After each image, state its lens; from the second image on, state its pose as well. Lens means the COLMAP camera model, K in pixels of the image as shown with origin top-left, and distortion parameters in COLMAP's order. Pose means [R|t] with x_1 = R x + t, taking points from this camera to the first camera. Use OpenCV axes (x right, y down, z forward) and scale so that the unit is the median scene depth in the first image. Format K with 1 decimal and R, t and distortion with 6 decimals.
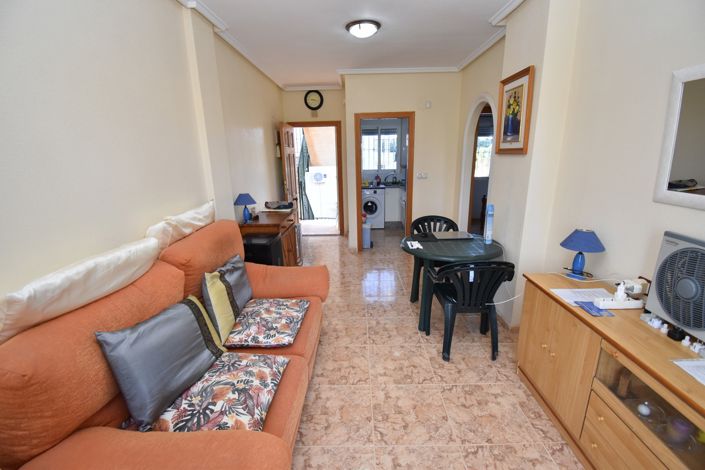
lens RADIAL K [[310.7, 0, 352.5], [0, 310.7, 235.0], [0, 0, 1]] dist [-0.002937, -0.000240]
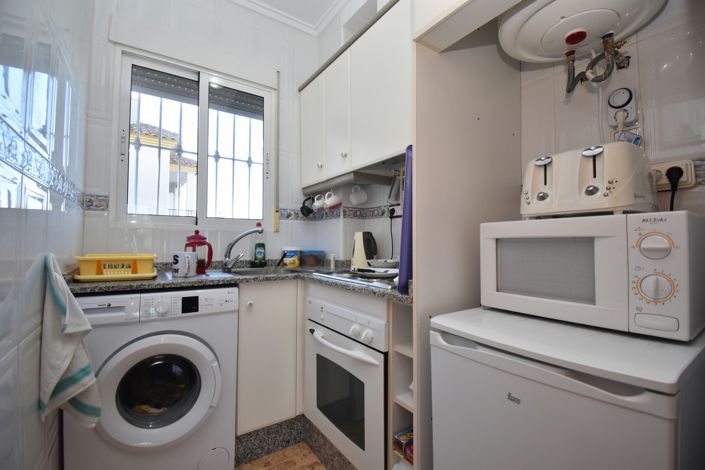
lens RADIAL K [[310.7, 0, 352.5], [0, 310.7, 235.0], [0, 0, 1]] dist [-0.002937, -0.000240]
pose [[0.810621, 0.042389, 0.584034, 0.035634], [0.126097, 0.961341, -0.244793, -0.113709], [-0.571833, 0.272079, 0.773938, 0.731763]]
